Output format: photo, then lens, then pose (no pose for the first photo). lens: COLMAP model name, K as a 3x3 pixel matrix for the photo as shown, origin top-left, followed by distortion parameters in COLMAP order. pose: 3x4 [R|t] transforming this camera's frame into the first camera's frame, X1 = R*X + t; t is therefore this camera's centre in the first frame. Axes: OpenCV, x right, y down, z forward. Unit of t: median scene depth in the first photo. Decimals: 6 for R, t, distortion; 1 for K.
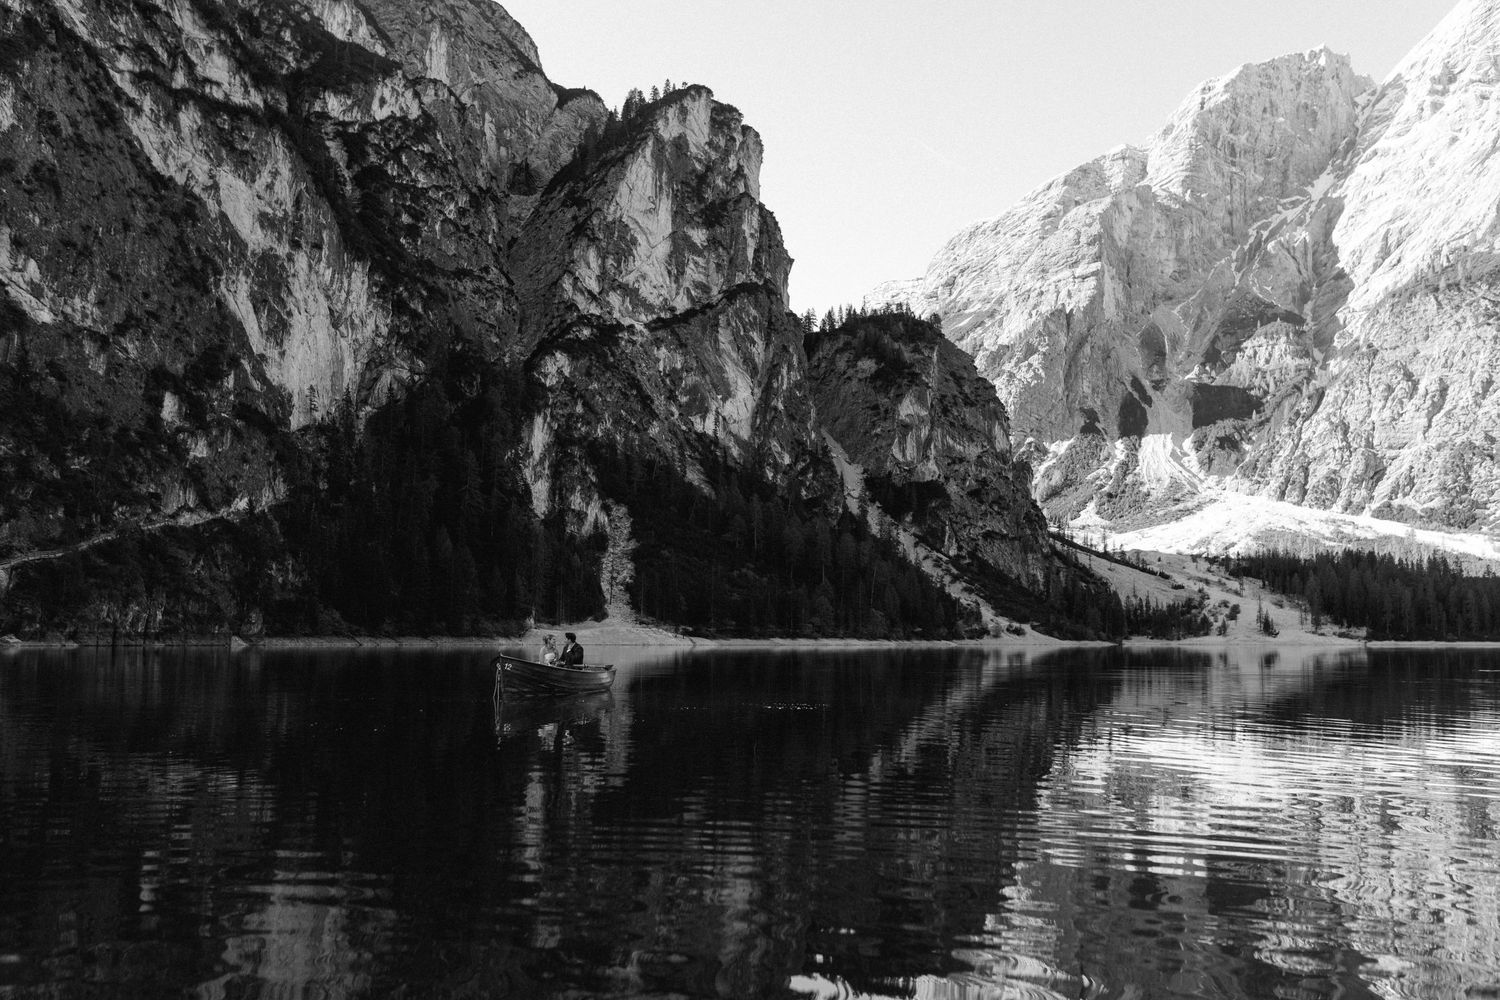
lens RADIAL K [[1502.5, 0, 722.6], [0, 1502.5, 492.7], [0, 0, 1]] dist [0.000071, 0.003616]
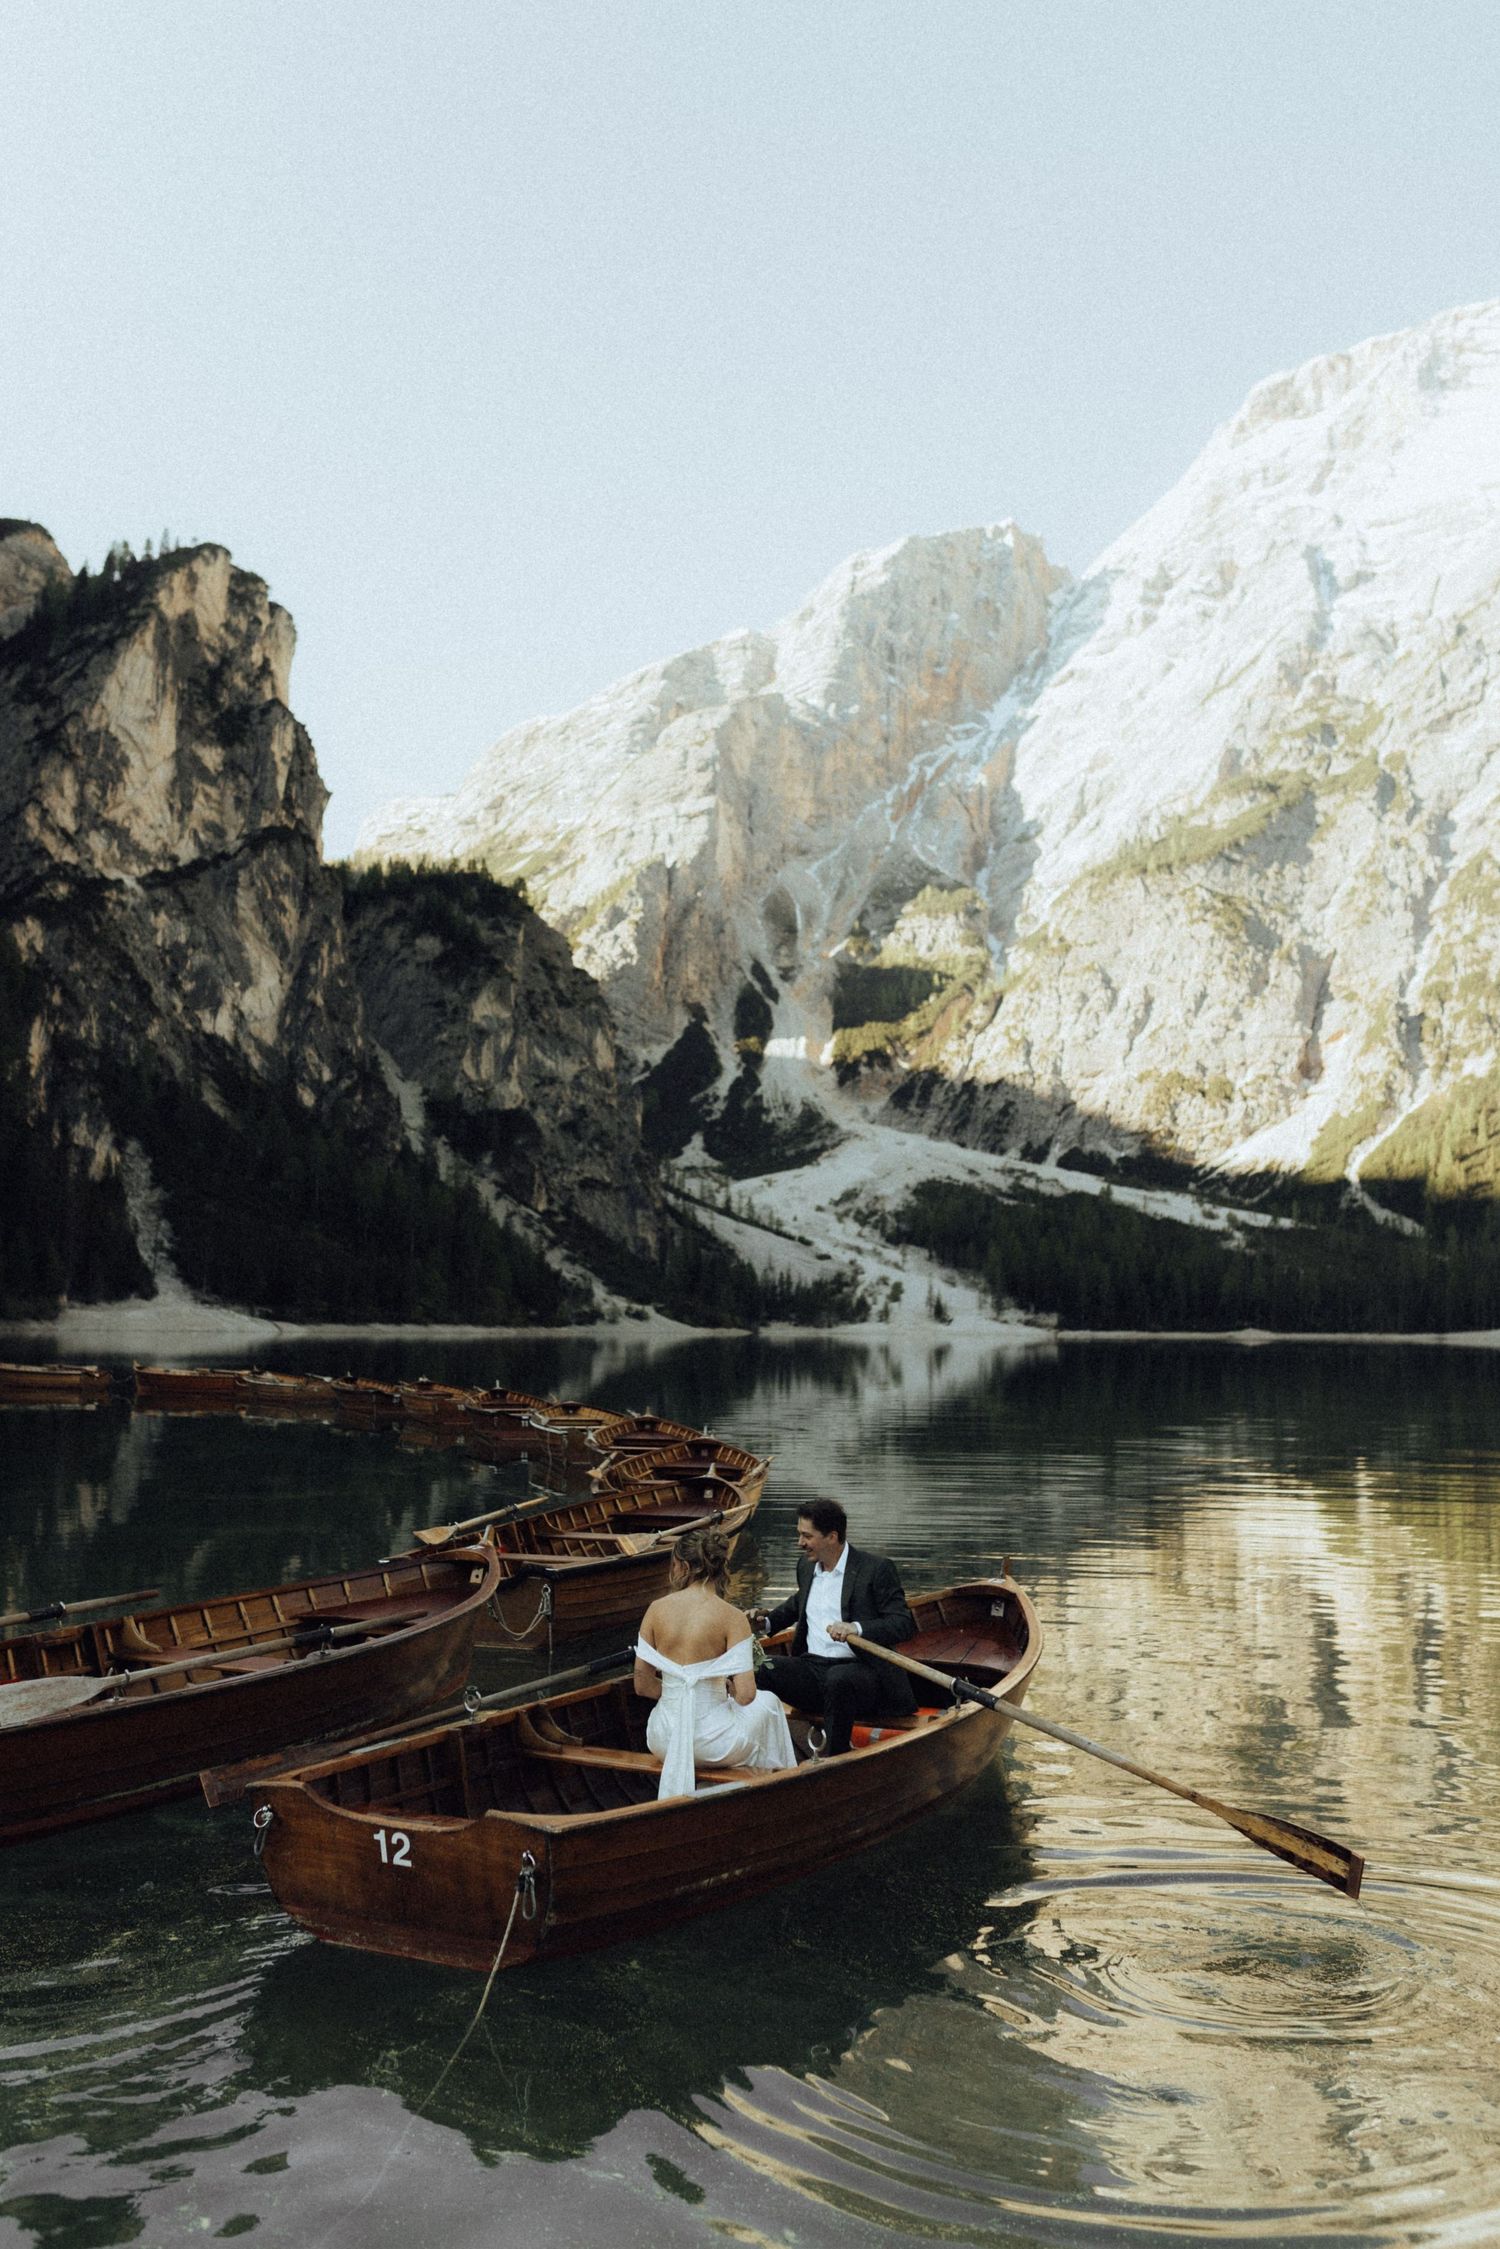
lens RADIAL K [[2258.2, 0, 728.9], [0, 2258.2, 1085.0], [0, 0, 1]] dist [-0.007486, -0.000734]
pose [[0.963424, 0.036175, 0.265530, -0.053770], [-0.034378, 0.999344, -0.011414, -0.010261], [-0.265769, 0.001868, 0.964035, -0.092524]]
